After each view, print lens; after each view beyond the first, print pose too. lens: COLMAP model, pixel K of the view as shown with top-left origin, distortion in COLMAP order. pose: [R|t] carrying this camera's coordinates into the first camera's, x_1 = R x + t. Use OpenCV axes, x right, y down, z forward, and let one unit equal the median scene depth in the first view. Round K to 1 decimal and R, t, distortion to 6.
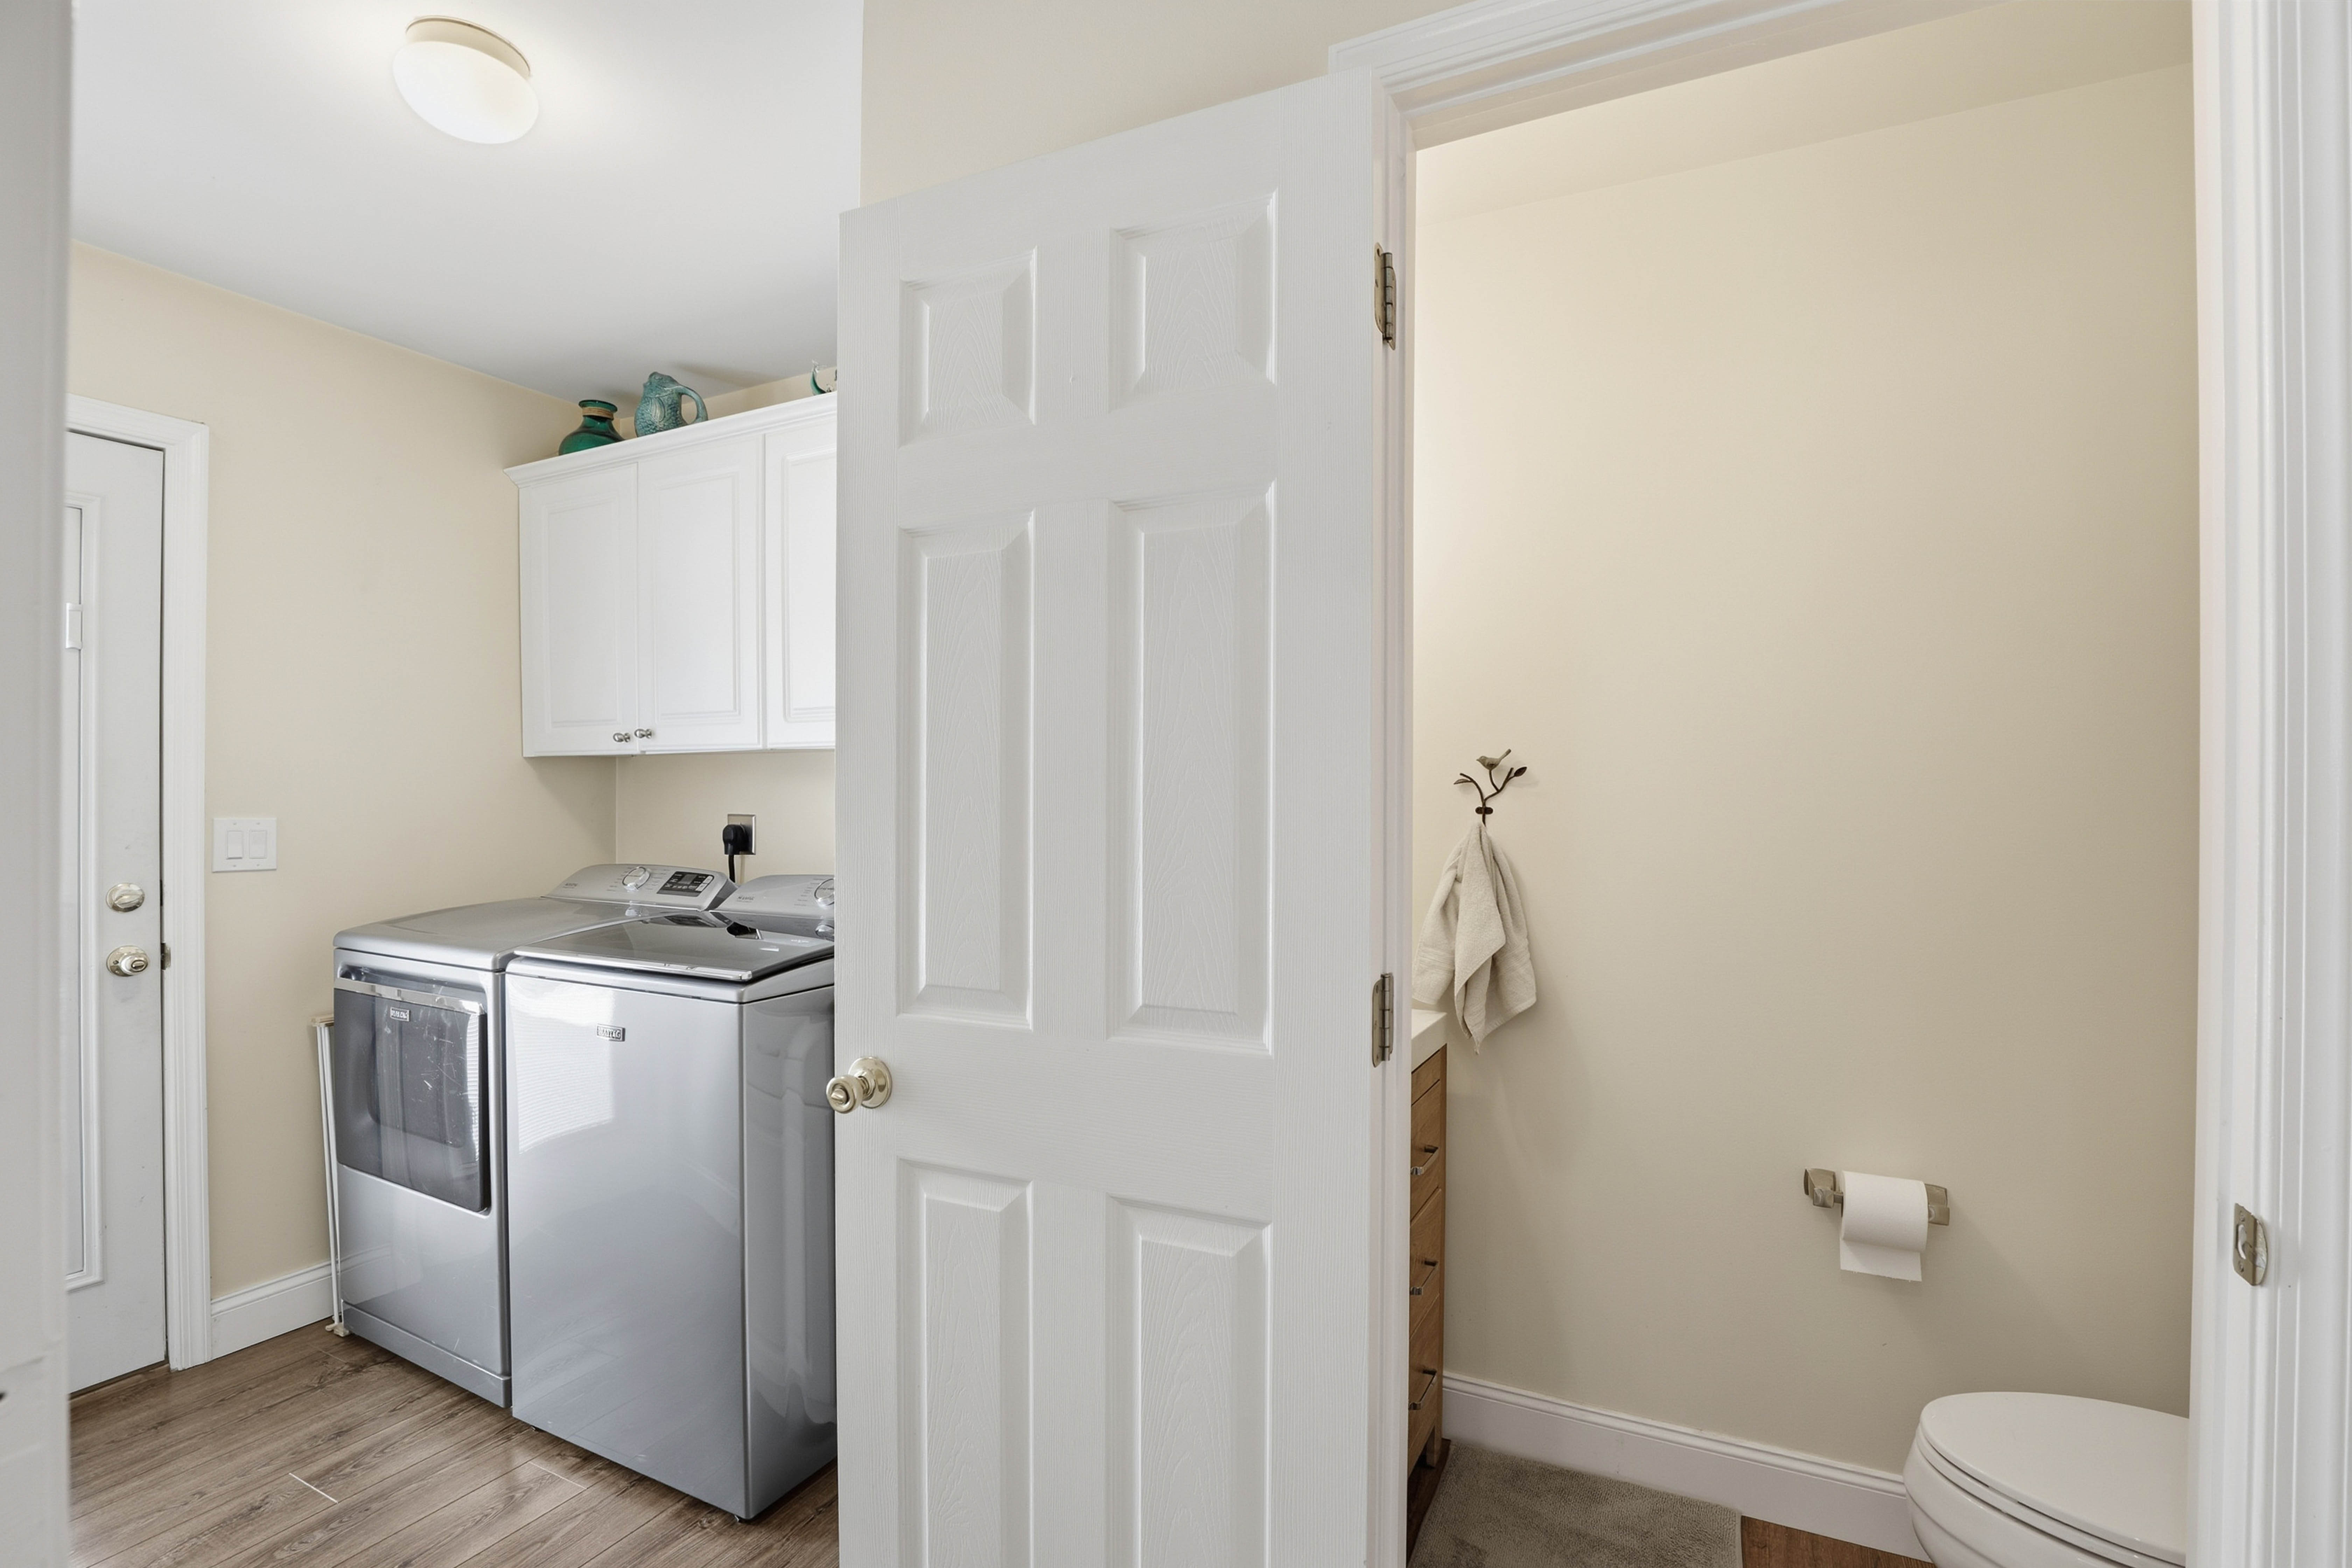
lens RADIAL K [[1077.5, 0, 1186.1], [0, 1077.5, 829.1], [0, 0, 1]] dist [-0.036280, 0.011589]
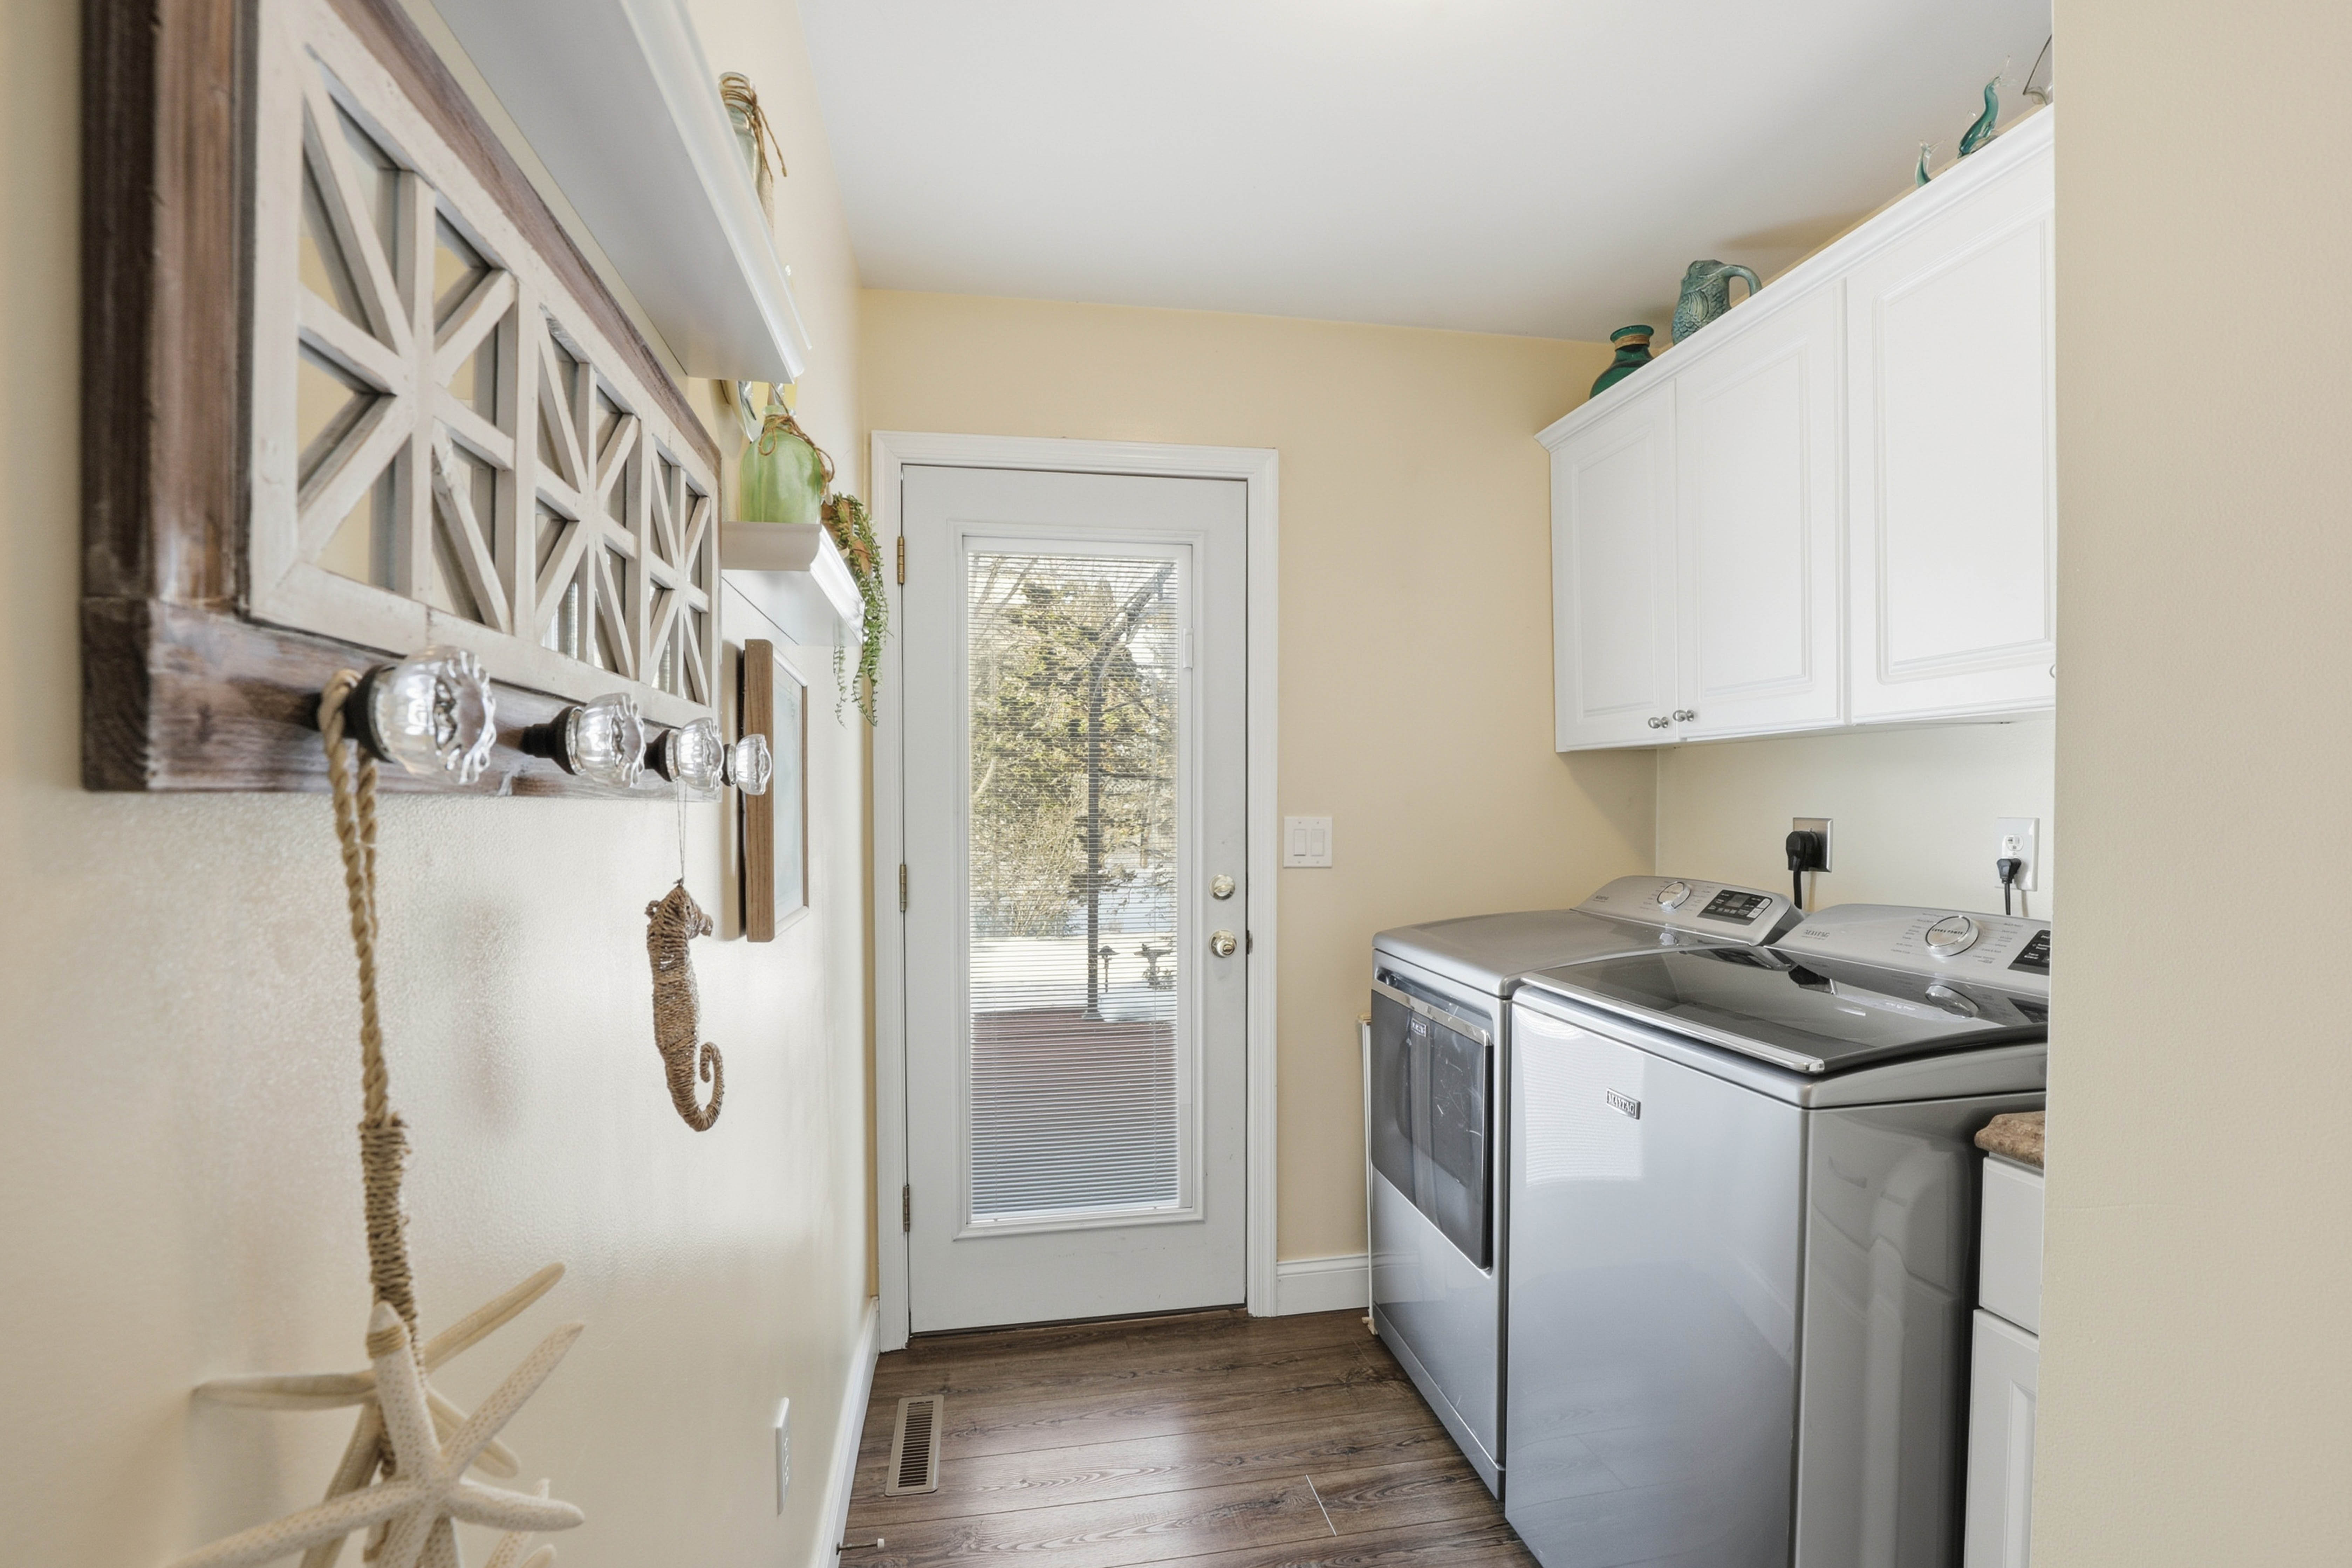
lens RADIAL K [[1081.5, 0, 1183.0], [0, 1081.5, 813.0], [0, 0, 1]] dist [-0.033550, 0.000800]
pose [[0.600189, 0.004185, -0.799847, -0.095055], [-0.018145, 0.999800, -0.008385, -0.003141], [0.799652, 0.019546, 0.600145, 0.232696]]
